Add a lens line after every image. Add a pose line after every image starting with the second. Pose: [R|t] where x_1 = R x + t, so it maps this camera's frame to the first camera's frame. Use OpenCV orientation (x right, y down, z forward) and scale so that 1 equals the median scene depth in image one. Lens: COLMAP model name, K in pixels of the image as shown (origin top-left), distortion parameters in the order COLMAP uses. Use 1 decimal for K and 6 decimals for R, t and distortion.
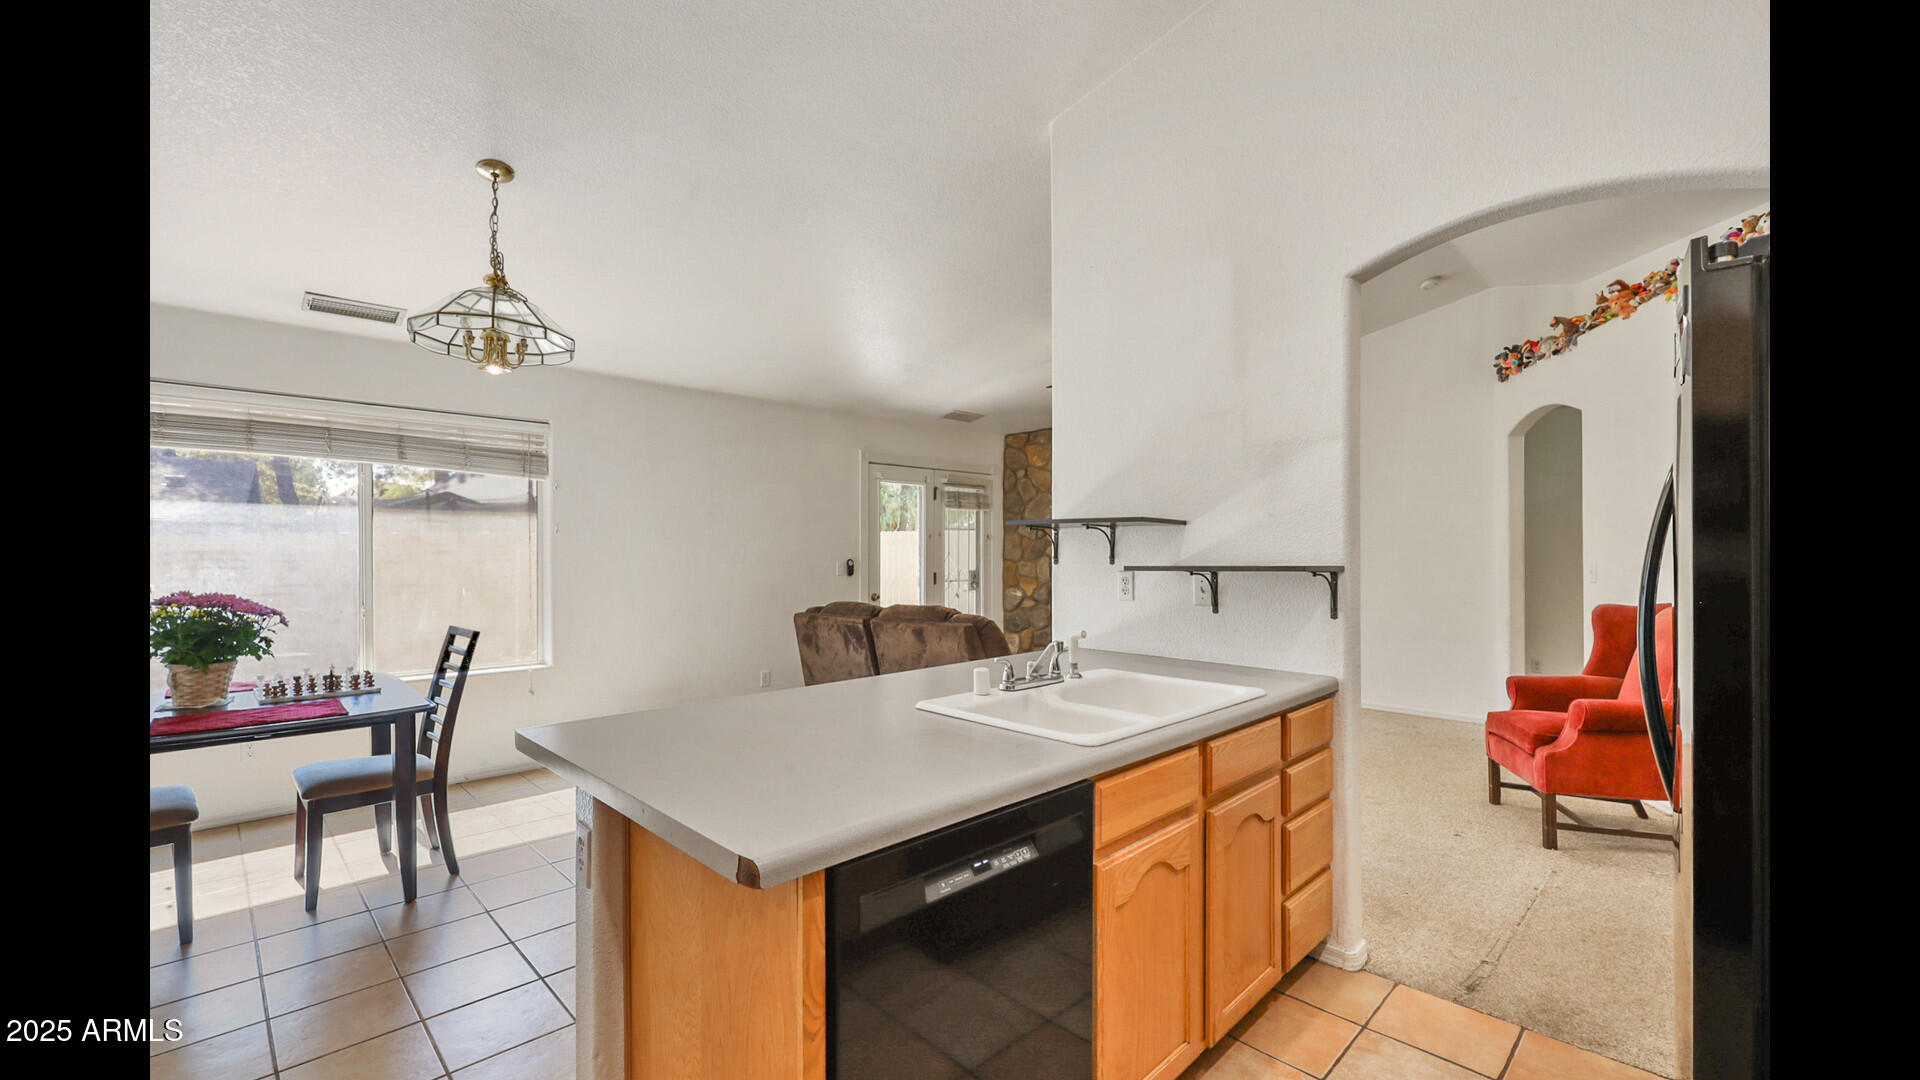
lens RADIAL K [[768.8, 0, 952.6], [0, 768.8, 548.6], [0, 0, 1]] dist [-0.000088, -0.000050]
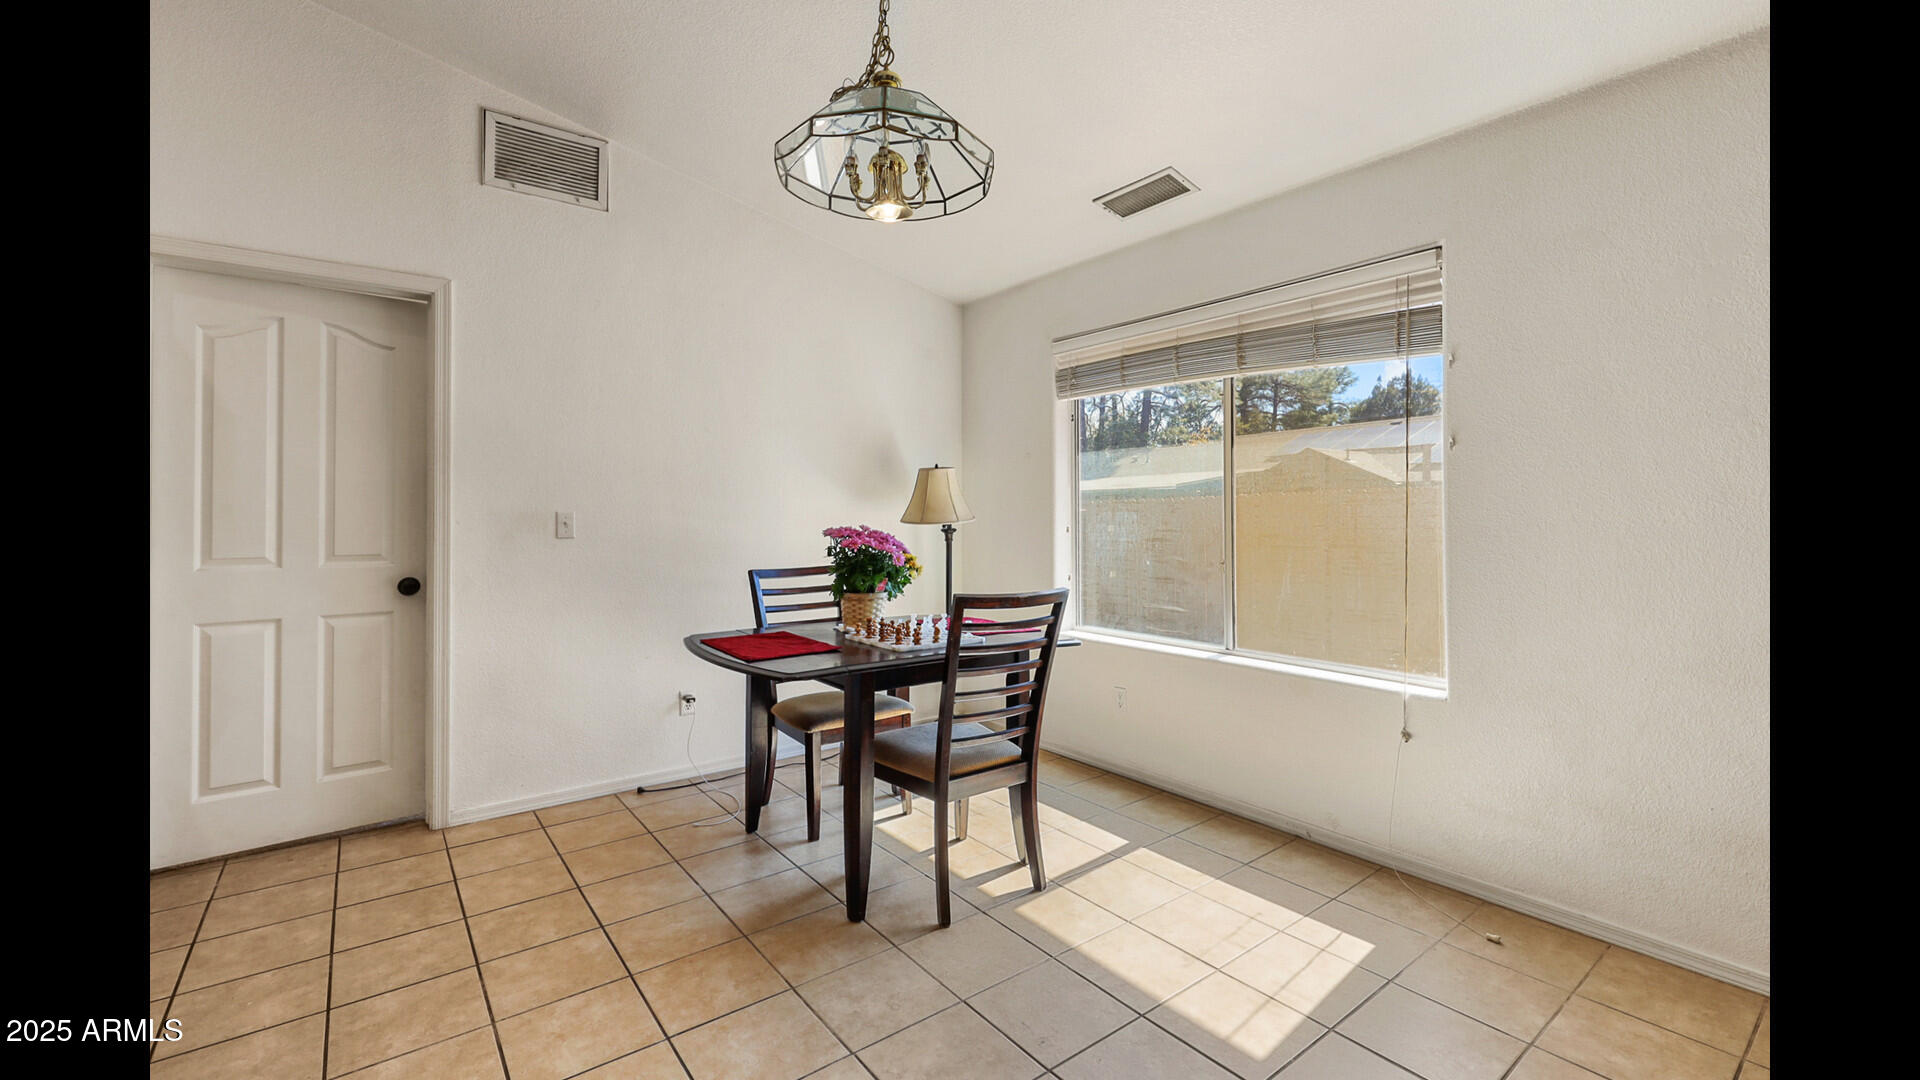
lens RADIAL K [[780.2, 0, 964.0], [0, 780.2, 502.8], [0, 0, 1]] dist [-0.000311, -0.000073]
pose [[-0.117751, -0.009123, -0.993001, 0.055025], [0.000307, 0.999957, -0.009223, 0.021950], [0.993043, -0.001391, -0.117743, 0.811515]]
